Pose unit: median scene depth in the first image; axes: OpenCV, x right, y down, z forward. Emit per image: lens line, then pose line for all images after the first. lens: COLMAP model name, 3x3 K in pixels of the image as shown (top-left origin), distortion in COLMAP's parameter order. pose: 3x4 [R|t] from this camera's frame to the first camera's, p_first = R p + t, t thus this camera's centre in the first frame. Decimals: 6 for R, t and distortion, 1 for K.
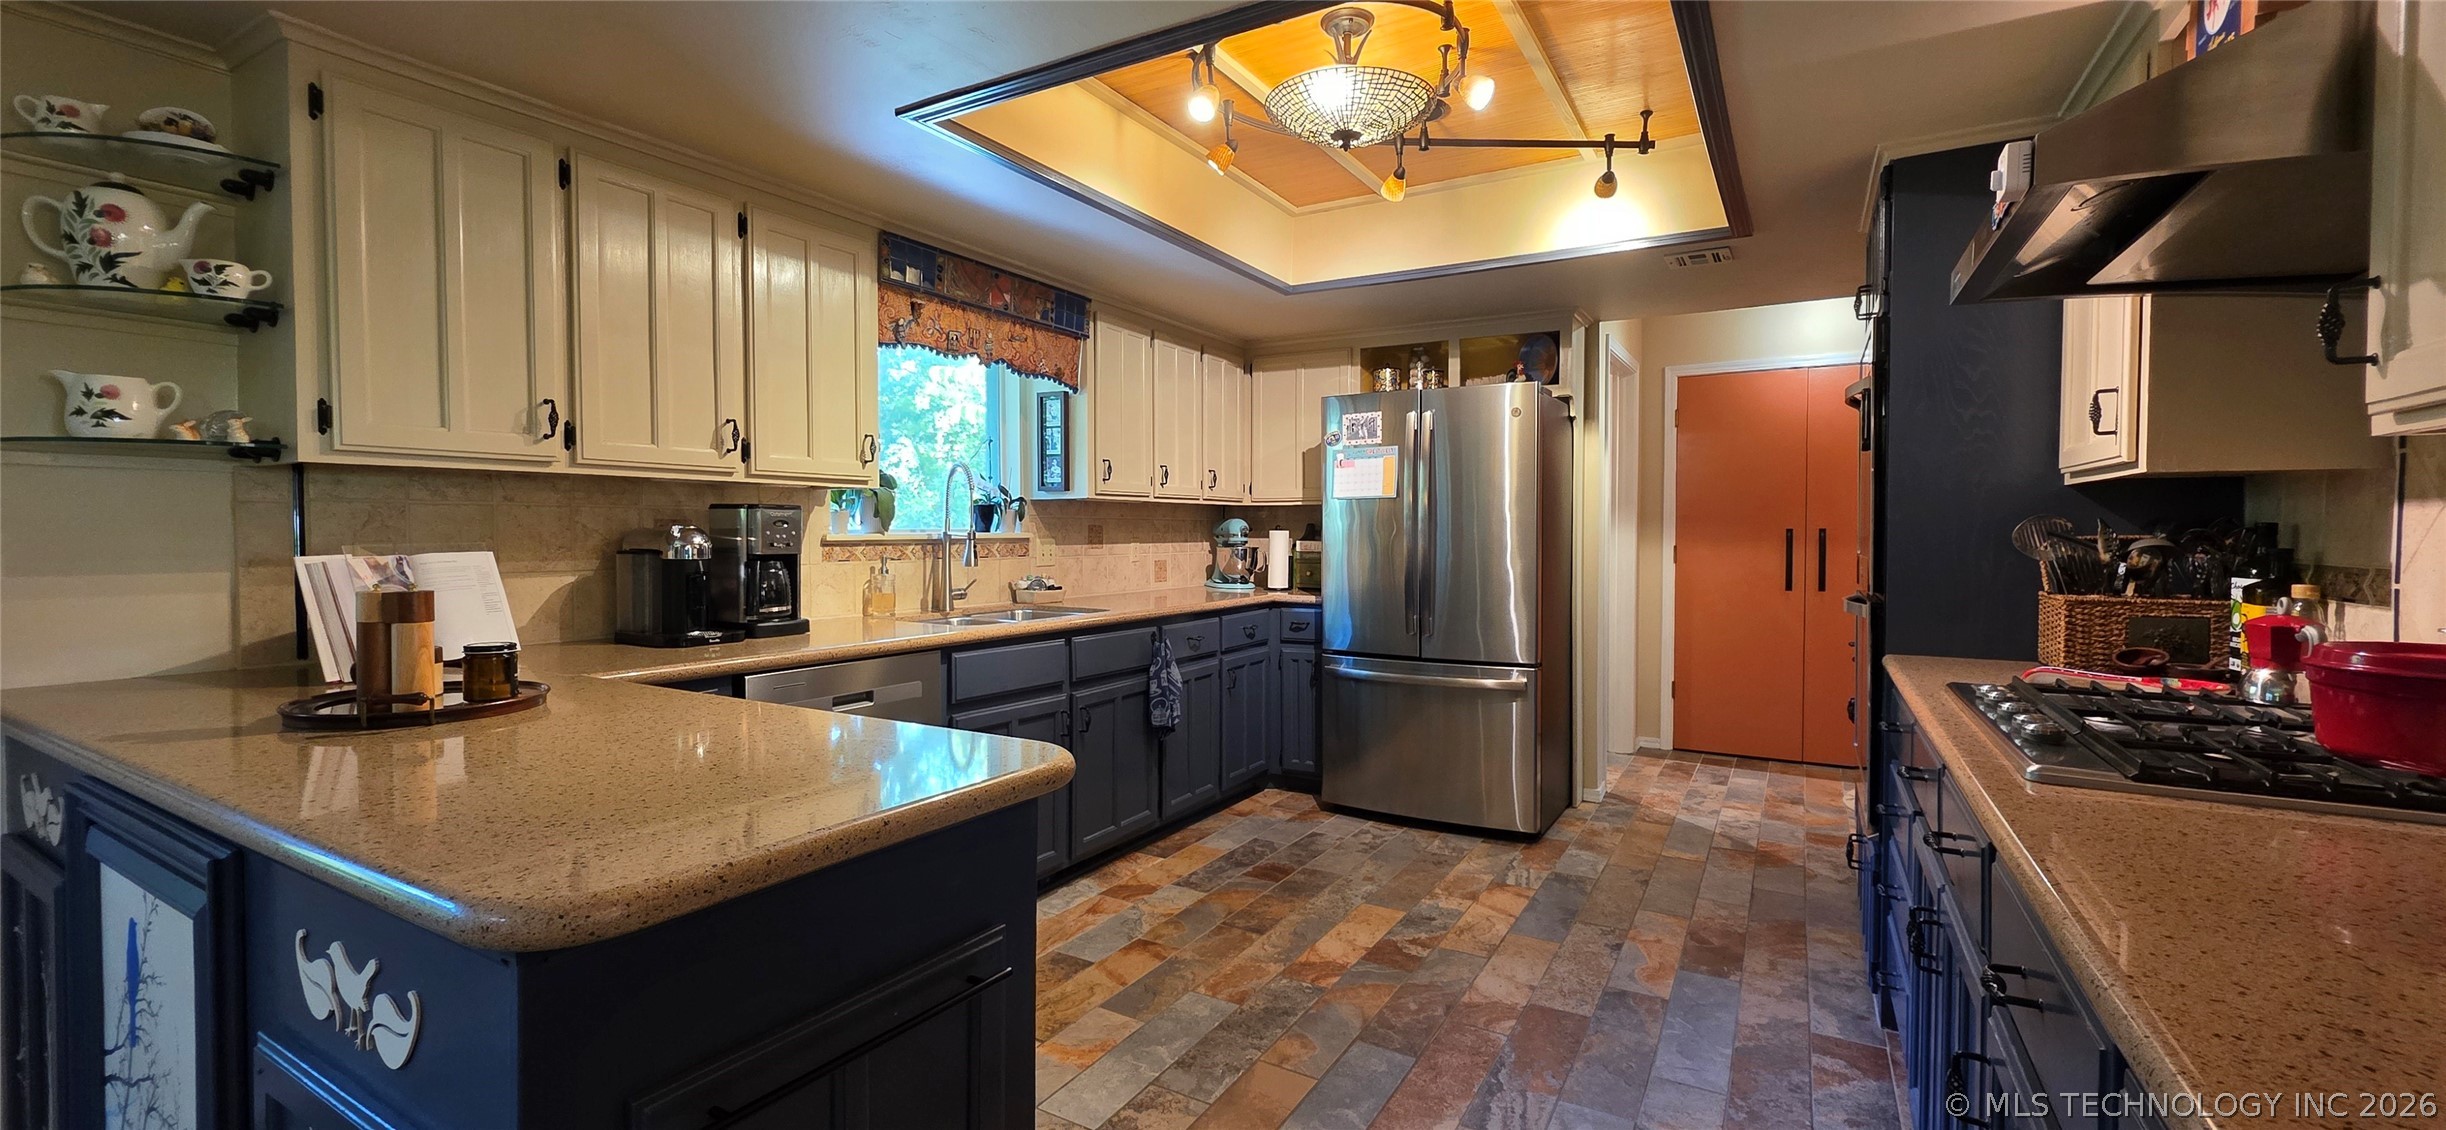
lens RADIAL K [[984.8, 0, 1231.2], [0, 984.8, 553.3], [0, 0, 1]] dist [0.003988, -0.000180]
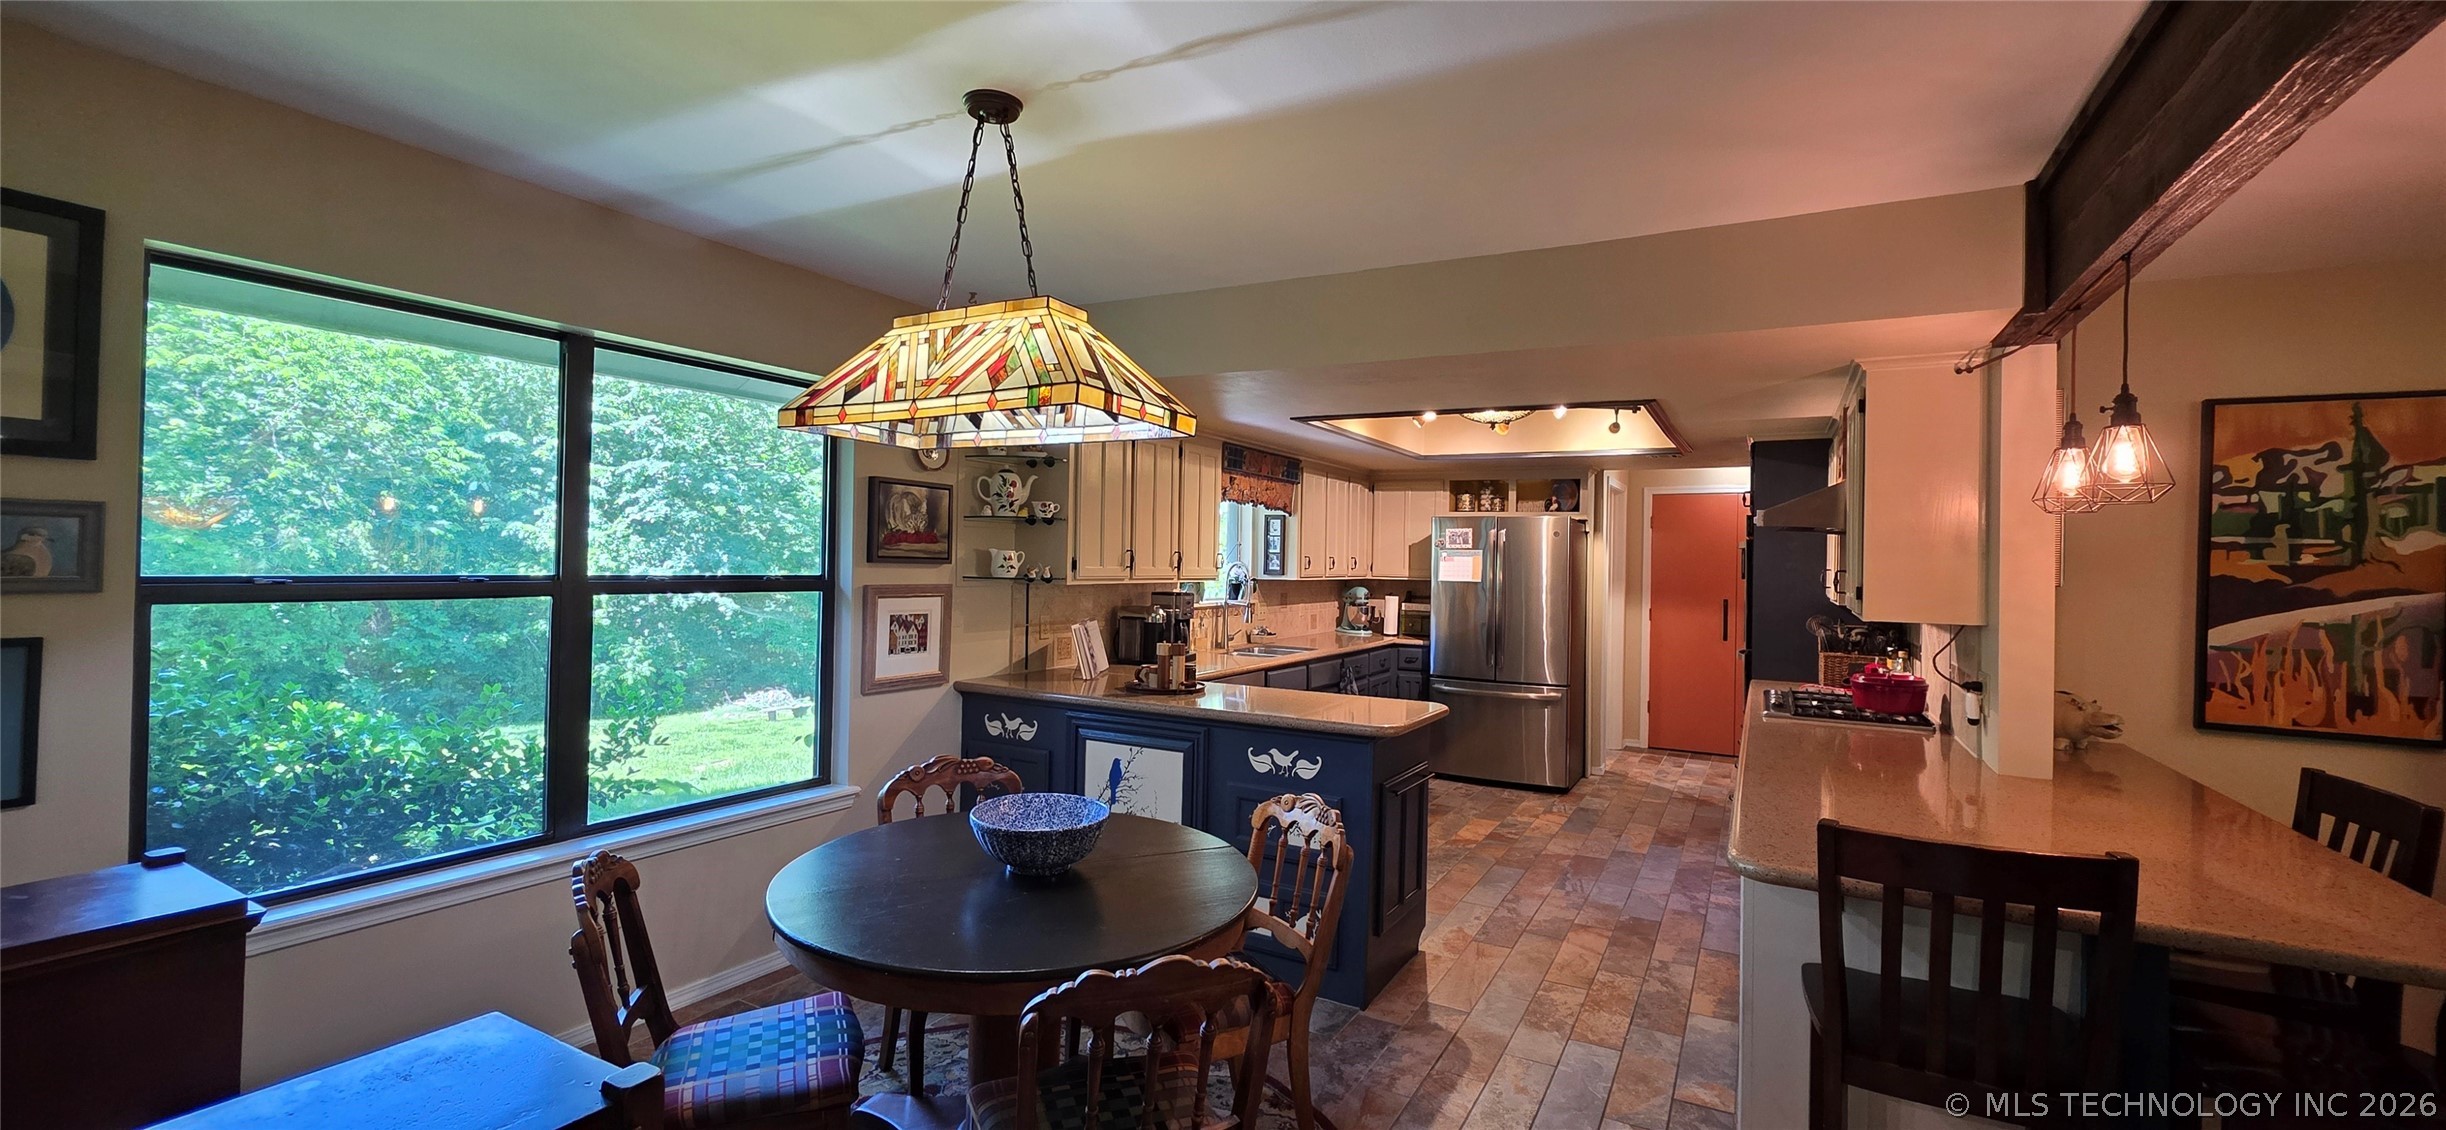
lens RADIAL K [[992.3, 0, 1230.6], [0, 992.3, 550.2], [0, 0, 1]] dist [0.003711, 0.000032]
pose [[0.999565, 0.017664, 0.023598, -0.293379], [-0.016907, 0.999348, -0.031916, -0.050582], [-0.024146, 0.031504, 0.999212, -0.649357]]
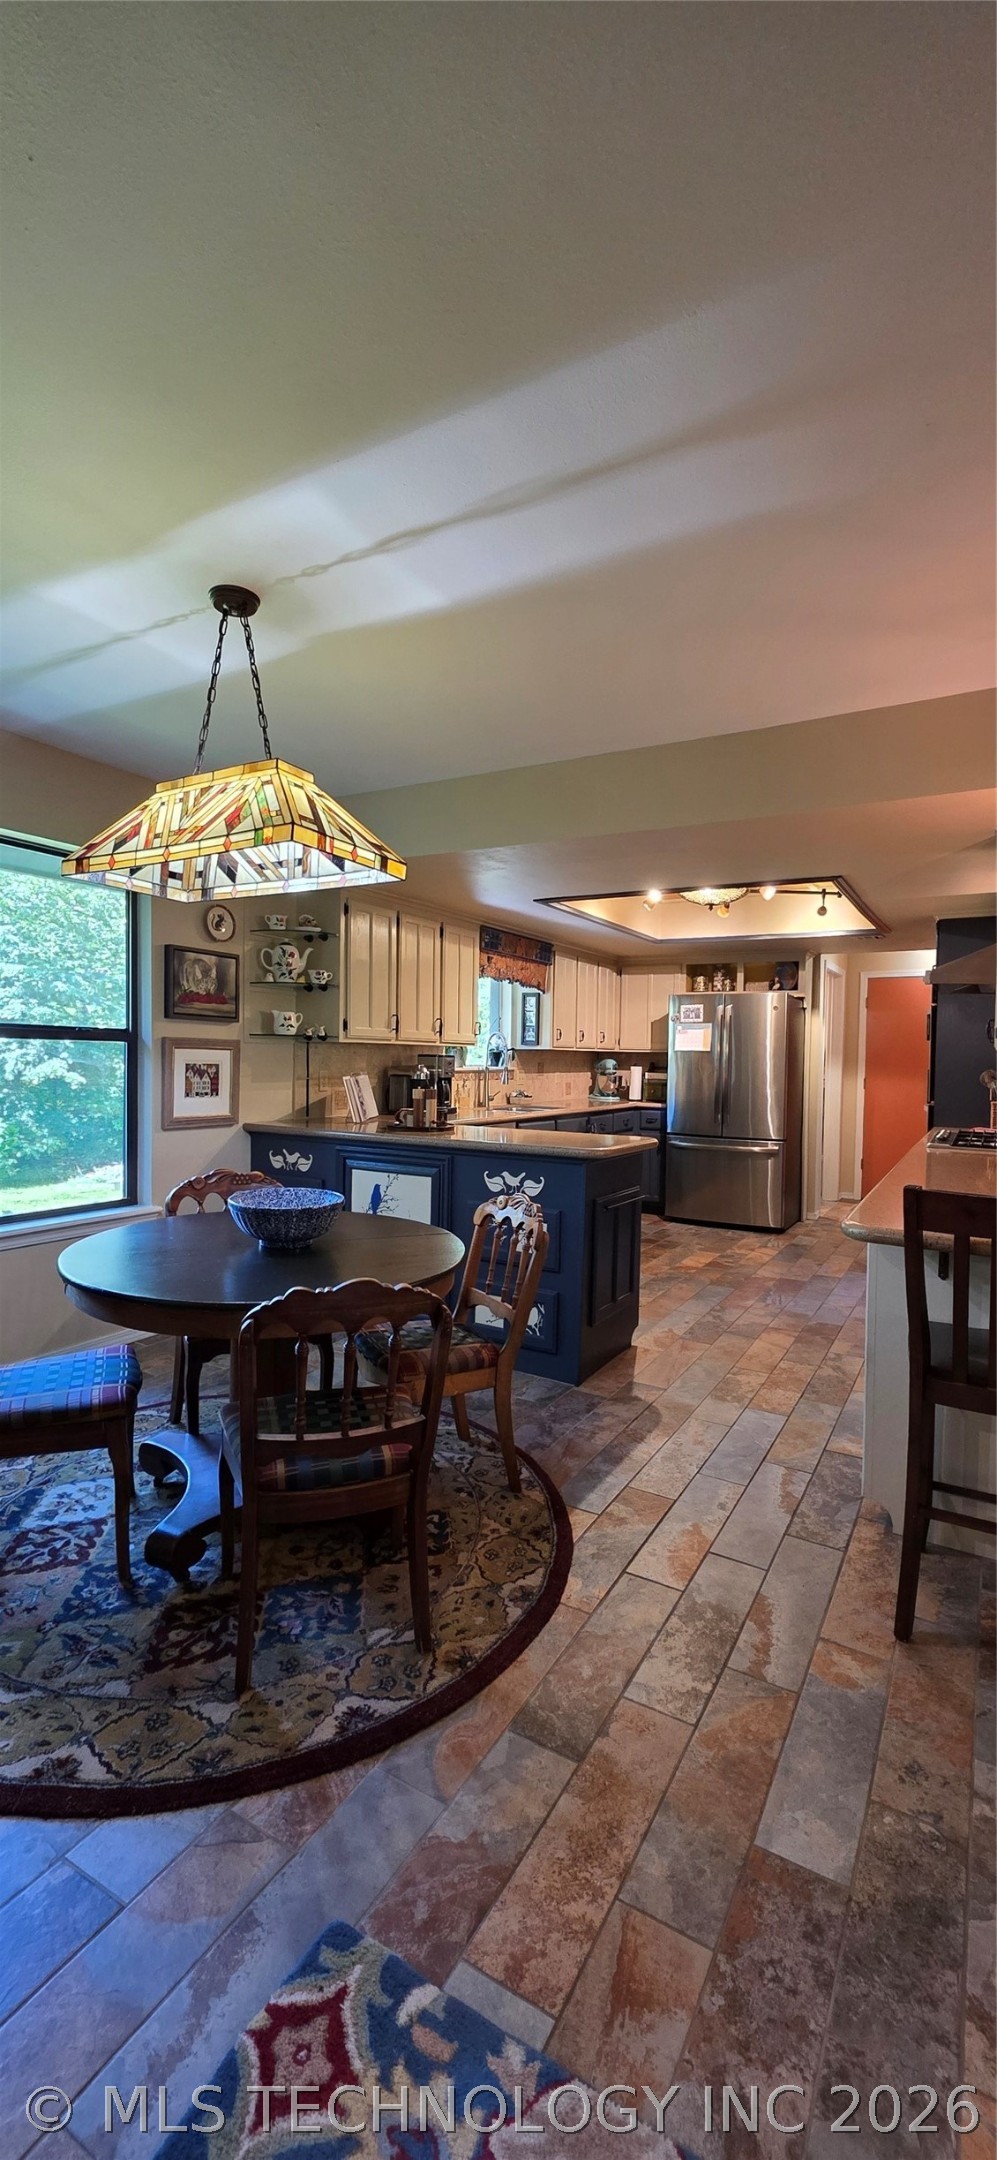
lens RADIAL K [[876.3, 0, 504.4], [0, 876.3, 1085.3], [0, 0, 1]] dist [0.003711, 0.000032]
pose [[0.999862, 0.016114, 0.004115, -0.236176], [-0.016155, 0.999819, 0.010065, -0.002018], [-0.003952, -0.010130, 0.999941, -0.684370]]
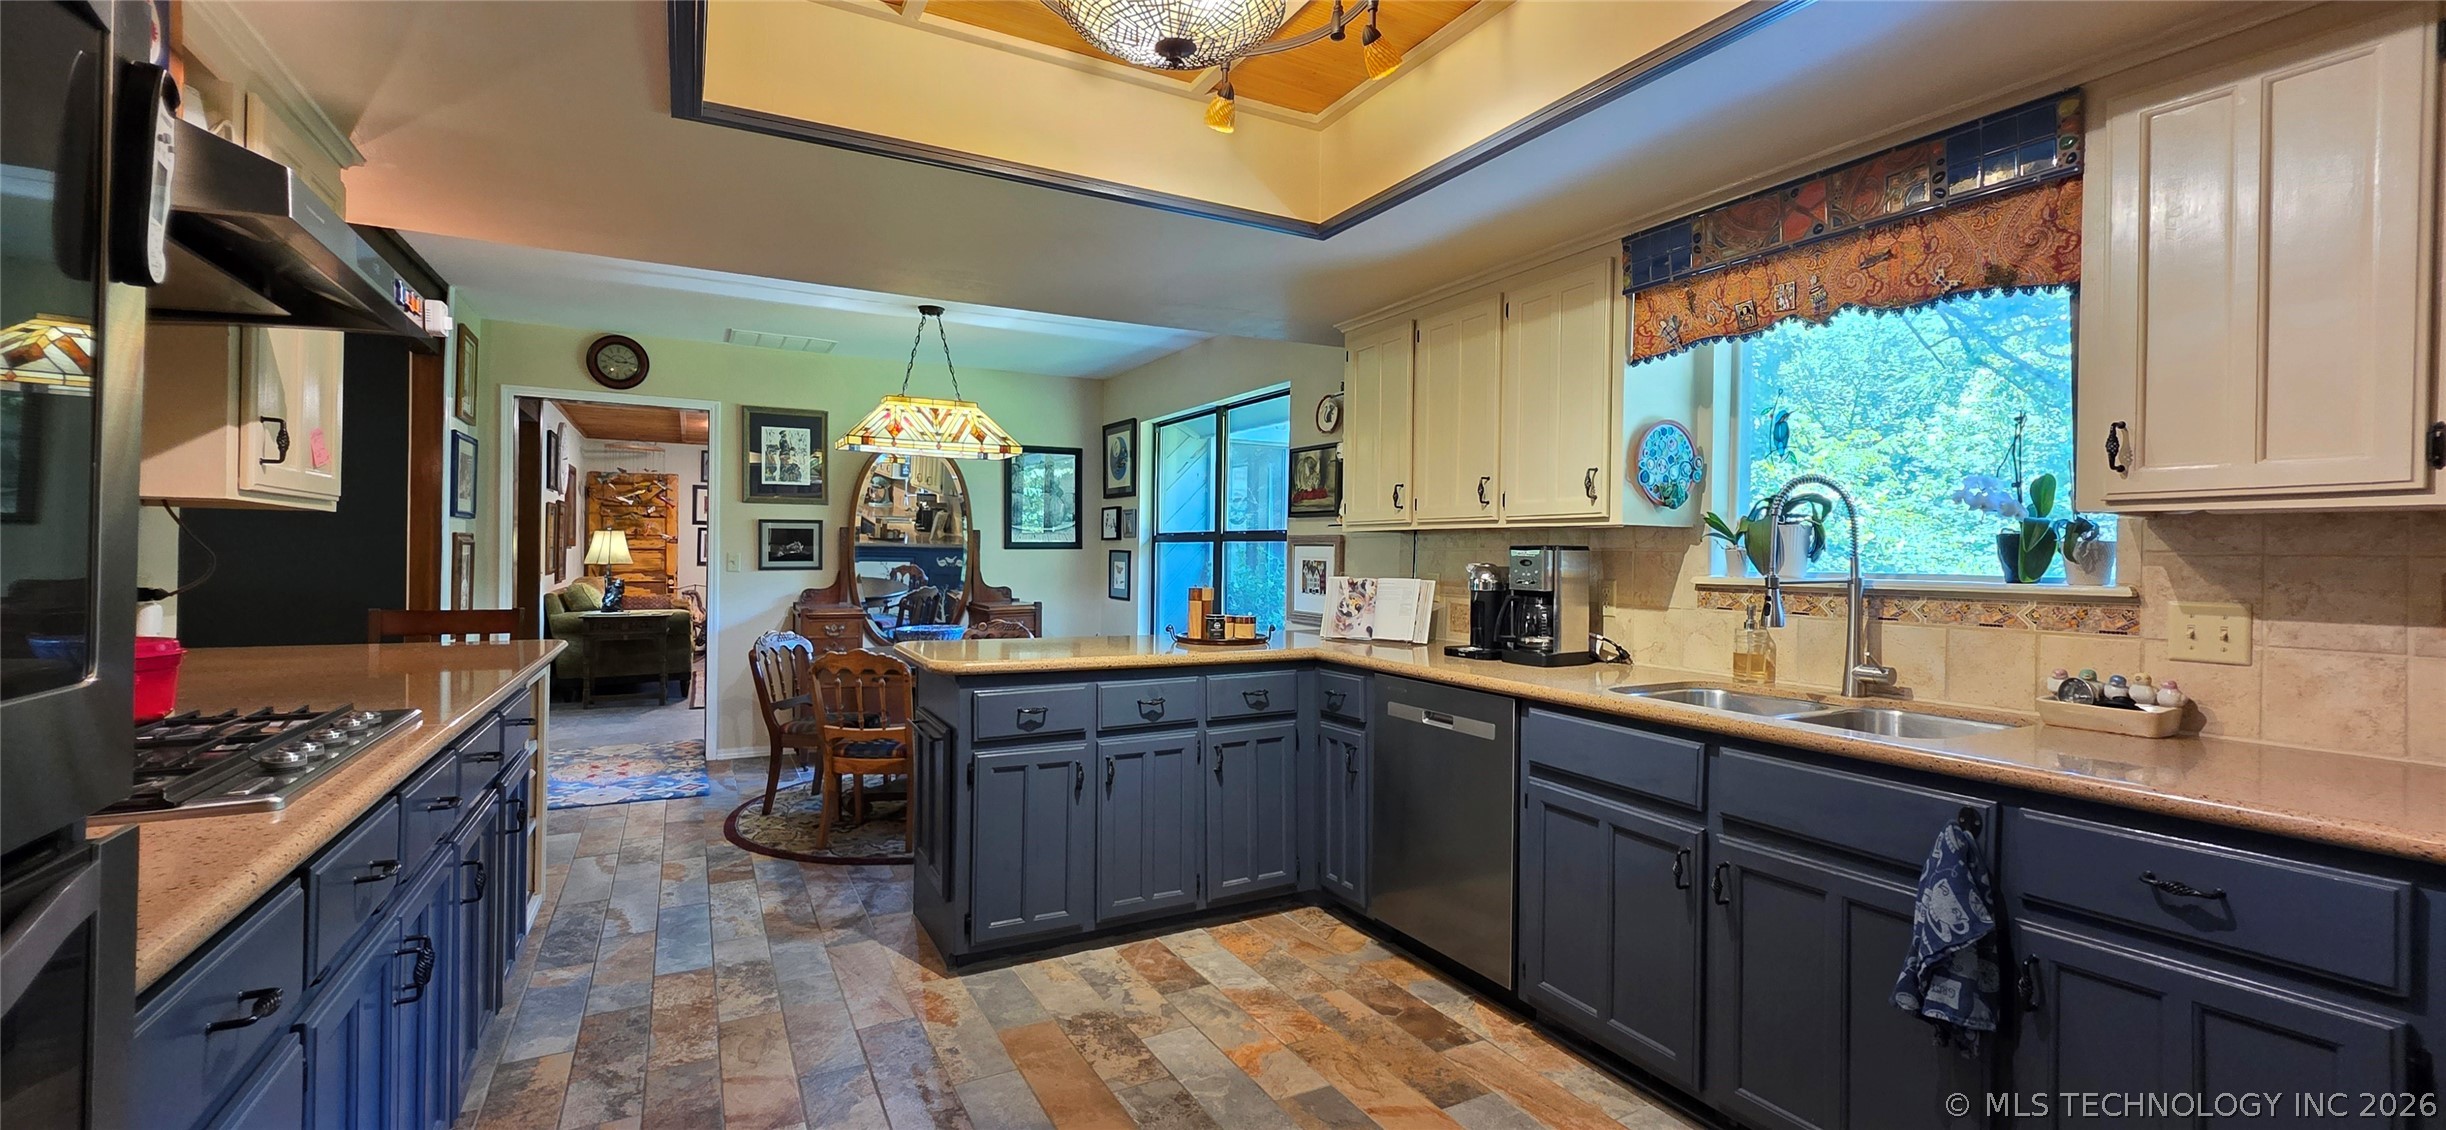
lens RADIAL K [[957.8, 0, 1209.9], [0, 957.8, 554.5], [0, 0, 1]] dist [0.002532, 0.000024]
pose [[-0.520026, -0.007574, -0.854117, 0.448740], [-0.033585, 0.999369, 0.011586, -0.027962], [0.853490, 0.034710, -0.519952, 0.873784]]
